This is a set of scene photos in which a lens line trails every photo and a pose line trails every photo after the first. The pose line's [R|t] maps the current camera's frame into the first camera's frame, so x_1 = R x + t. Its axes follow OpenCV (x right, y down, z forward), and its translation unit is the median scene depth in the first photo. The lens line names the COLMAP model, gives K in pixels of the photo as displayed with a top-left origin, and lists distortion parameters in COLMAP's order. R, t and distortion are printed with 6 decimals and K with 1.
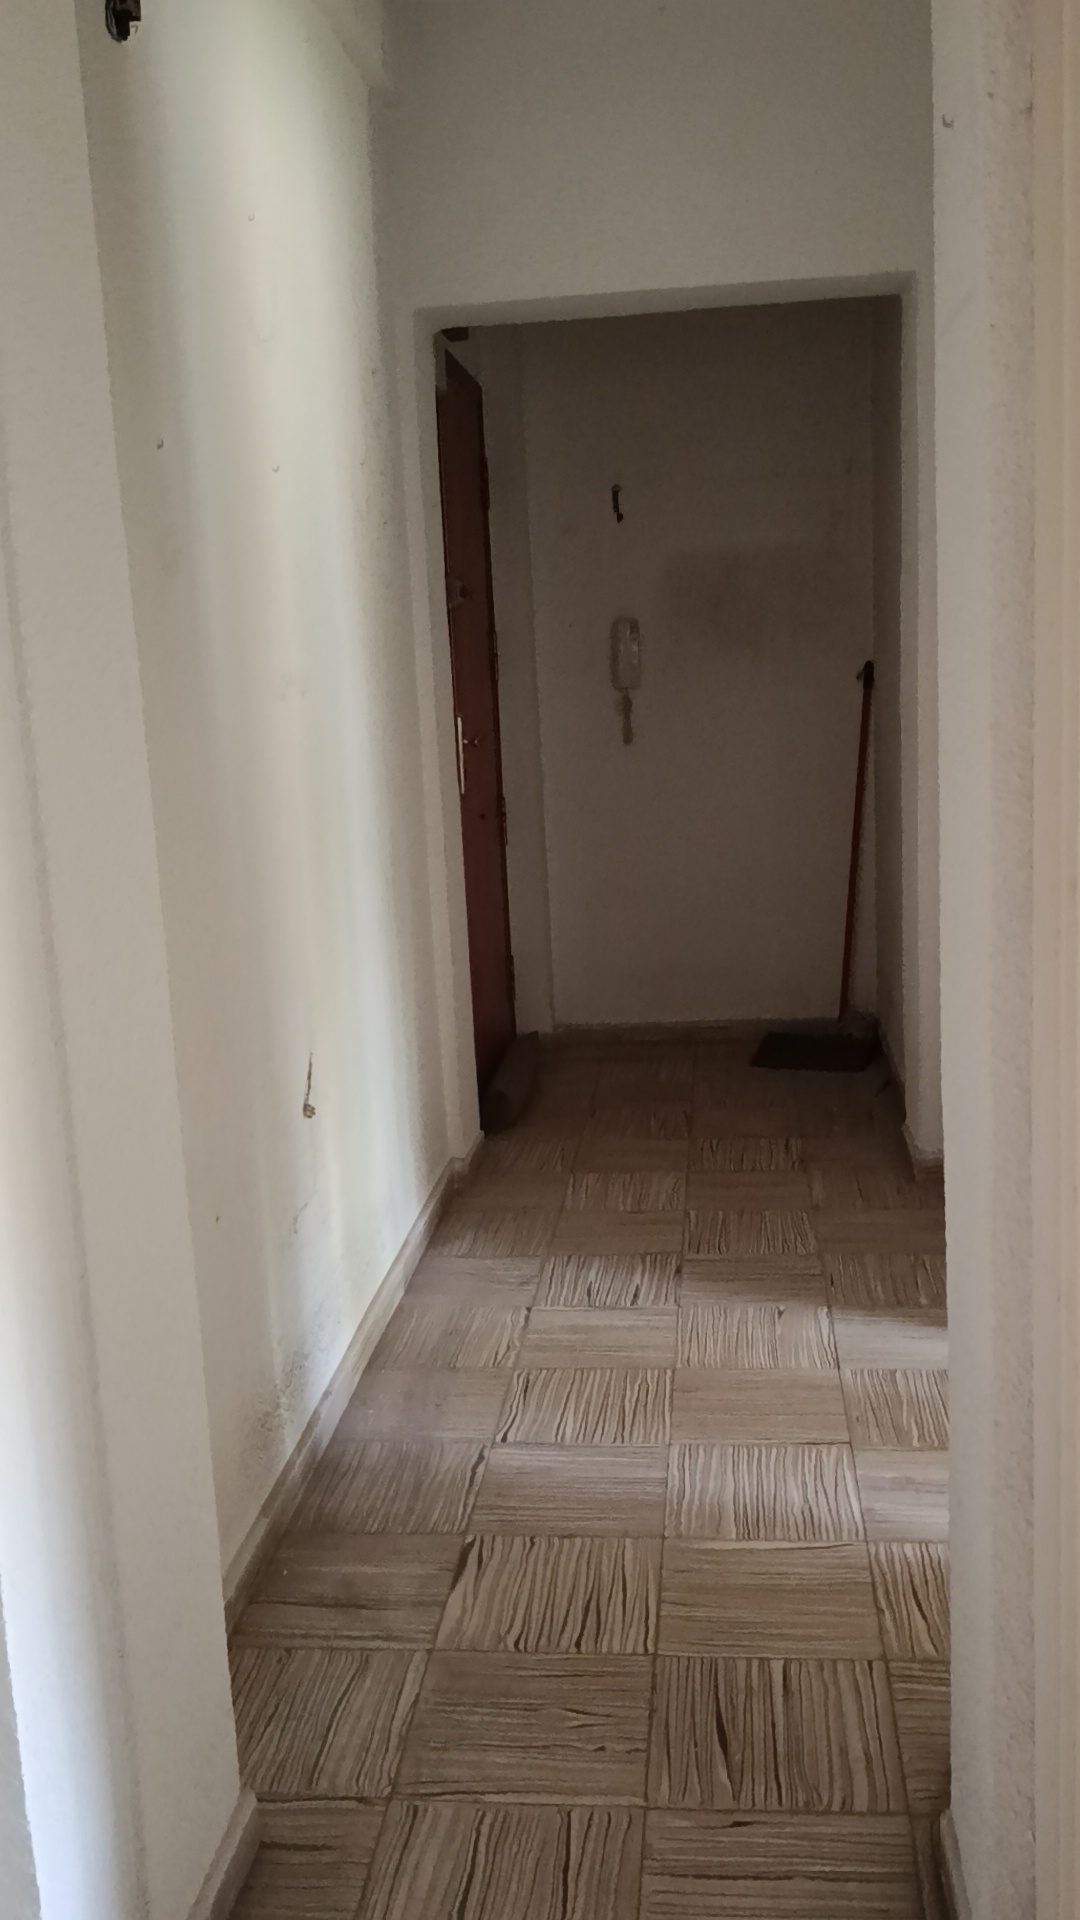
lens RADIAL K [[1684.5, 0, 542.0], [0, 1684.5, 972.6], [0, 0, 1]] dist [0.015255, 0.003416]
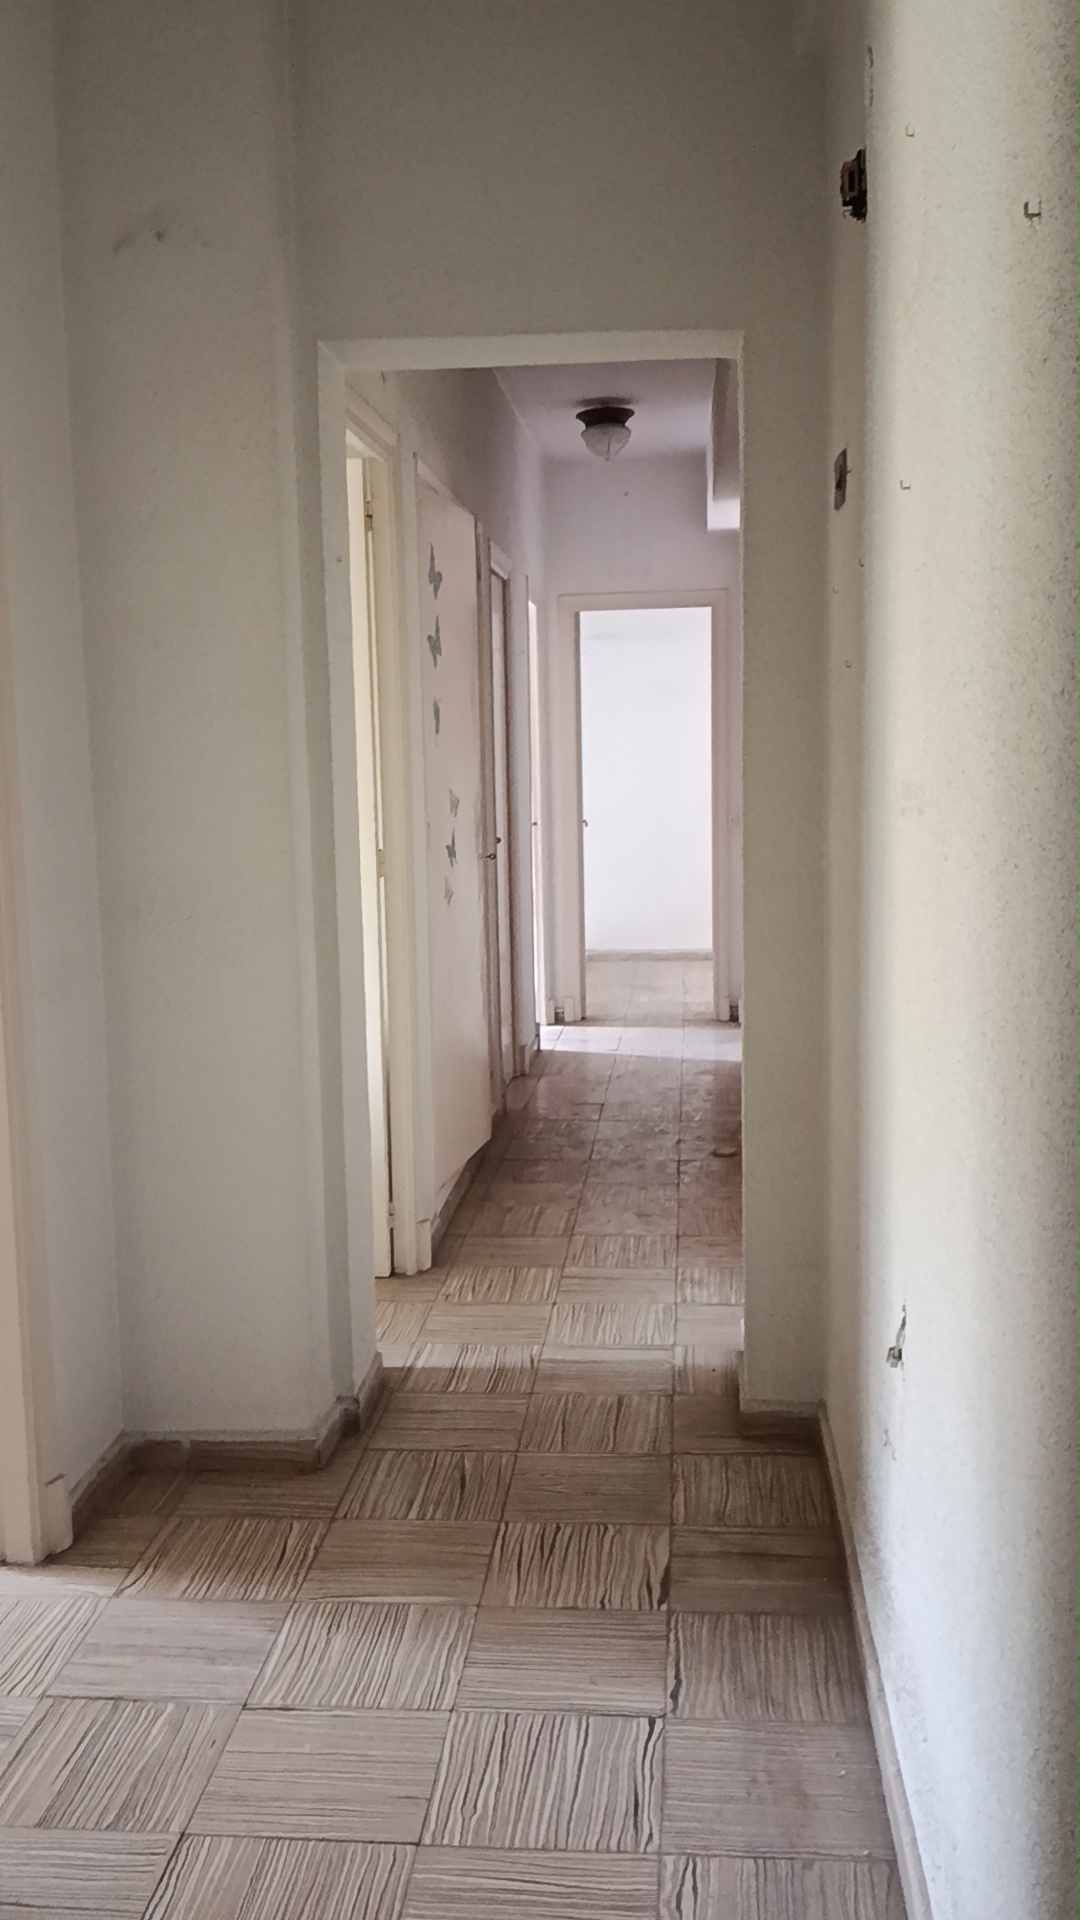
lens RADIAL K [[1684.5, 0, 540.7], [0, 1684.5, 952.8], [0, 0, 1]] dist [0.015255, 0.003416]
pose [[-0.997047, 0.076294, -0.008697, 0.011129], [0.070313, 0.952613, 0.295948, -0.367882], [0.030864, 0.294462, -0.955165, 1.901615]]
